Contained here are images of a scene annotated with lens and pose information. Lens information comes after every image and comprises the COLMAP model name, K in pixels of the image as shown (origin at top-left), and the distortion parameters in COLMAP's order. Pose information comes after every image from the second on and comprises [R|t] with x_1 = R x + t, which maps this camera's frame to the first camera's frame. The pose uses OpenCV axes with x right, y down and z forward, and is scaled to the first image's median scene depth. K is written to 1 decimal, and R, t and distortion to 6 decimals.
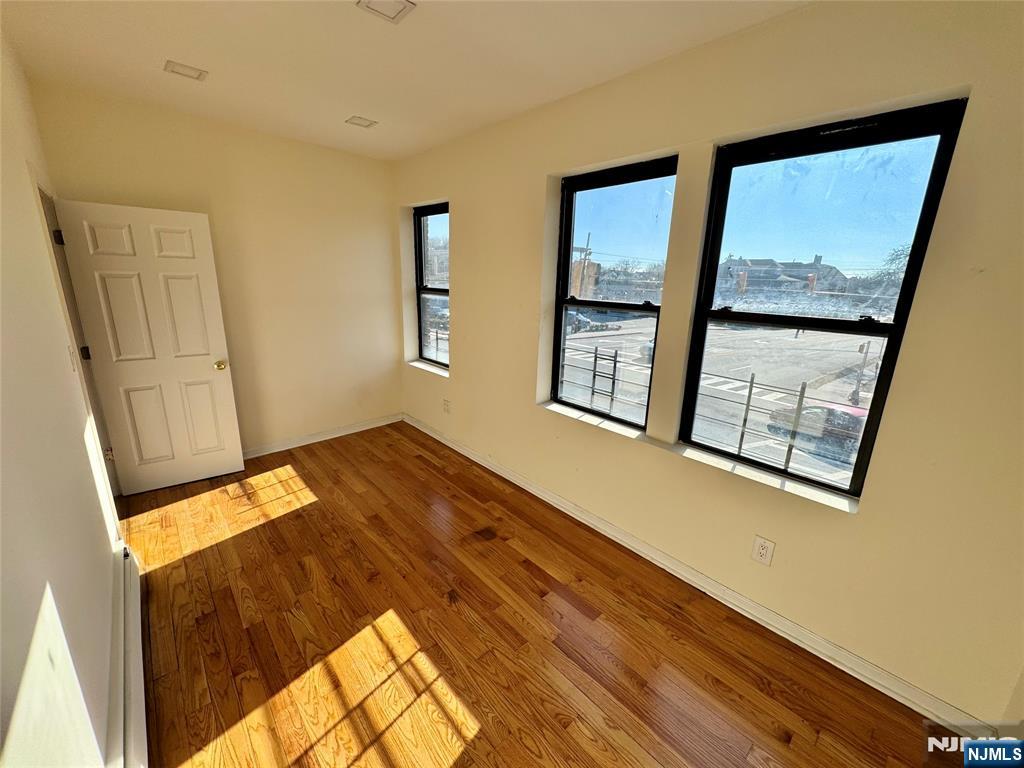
lens RADIAL K [[414.7, 0, 512.6], [0, 414.7, 388.6], [0, 0, 1]] dist [-0.002493, -0.000020]
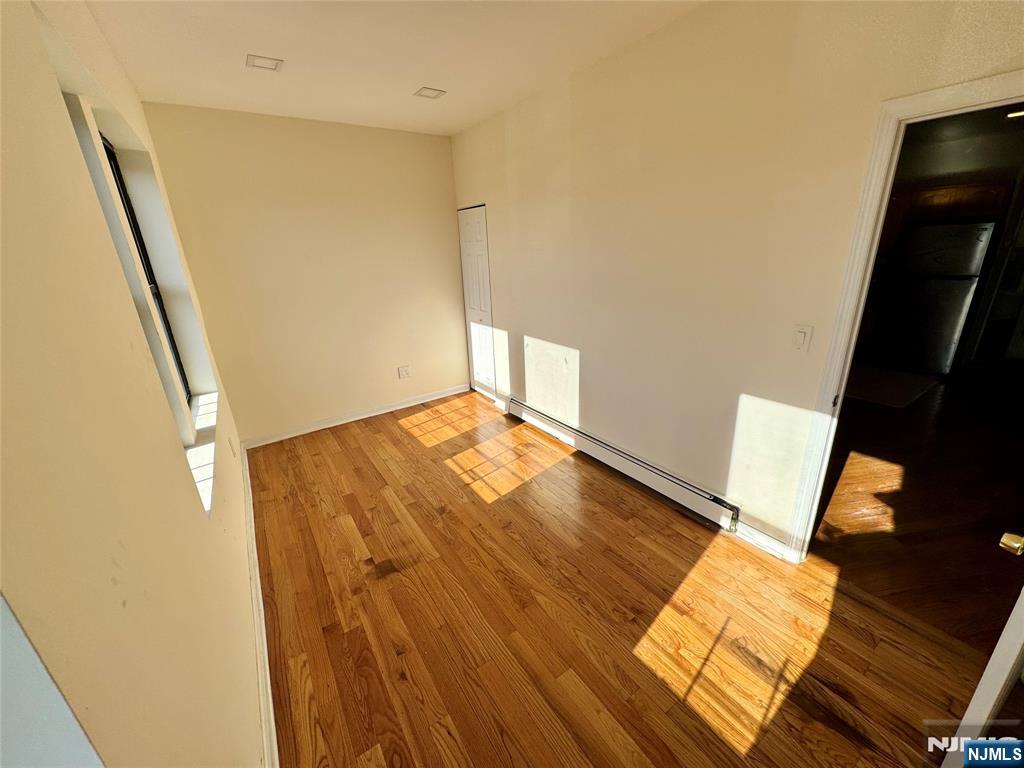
lens RADIAL K [[414.7, 0, 512.6], [0, 414.7, 388.6], [0, 0, 1]] dist [-0.002493, -0.000020]
pose [[-0.989646, -0.039039, 0.138122, -0.459768], [0.045482, 0.827417, 0.559743, -0.448294], [-0.136136, 0.560229, -0.817074, 1.597301]]
